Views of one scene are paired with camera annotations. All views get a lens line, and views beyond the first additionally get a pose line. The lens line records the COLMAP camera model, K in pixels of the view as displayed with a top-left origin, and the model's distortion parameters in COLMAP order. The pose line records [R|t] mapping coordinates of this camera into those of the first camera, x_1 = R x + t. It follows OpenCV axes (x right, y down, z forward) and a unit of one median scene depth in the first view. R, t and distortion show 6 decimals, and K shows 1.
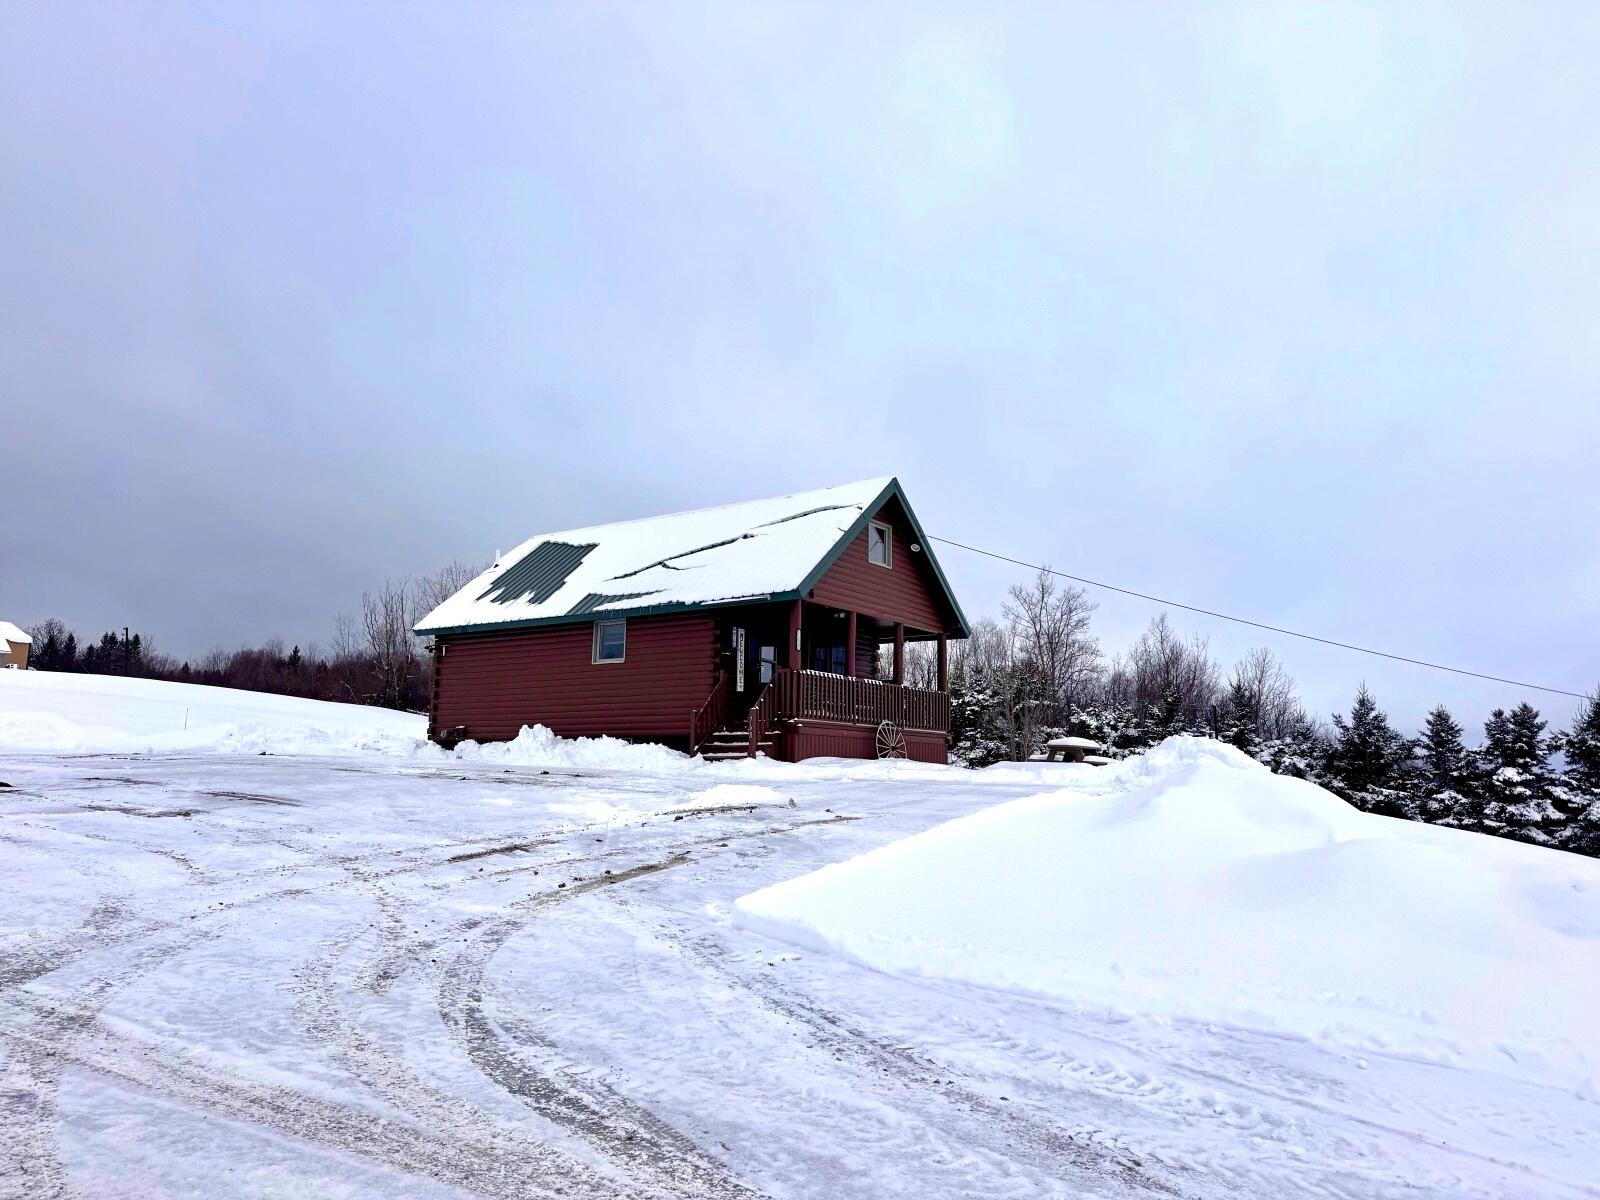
lens RADIAL K [[1209.1, 0, 800.0], [0, 1209.1, 600.0], [0, 0, 1]] dist [0.024906, -0.004041]
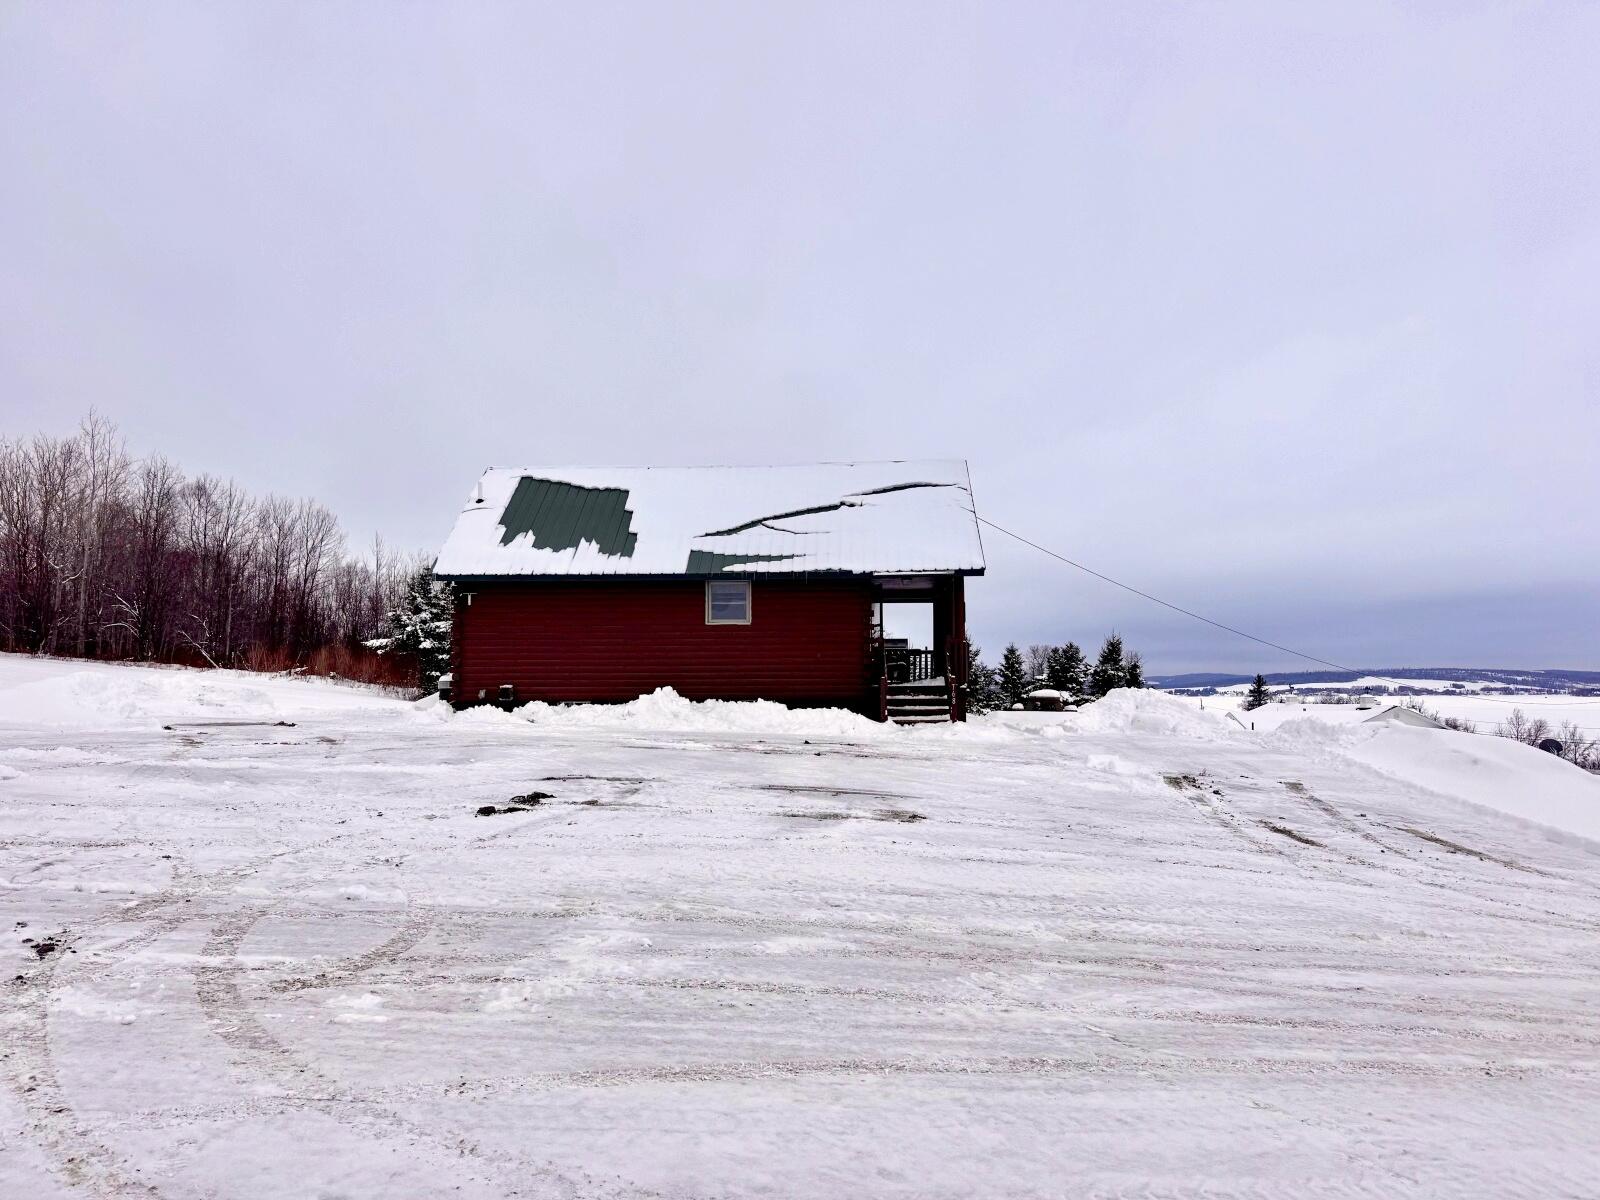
lens RADIAL K [[1209.1, 0, 800.0], [0, 1209.1, 600.0], [0, 0, 1]] dist [0.024906, -0.004041]
pose [[0.840086, 0.026893, 0.541786, -0.647690], [-0.070474, 0.995716, 0.059851, -0.029928], [-0.537856, -0.088462, 0.838383, 0.145208]]
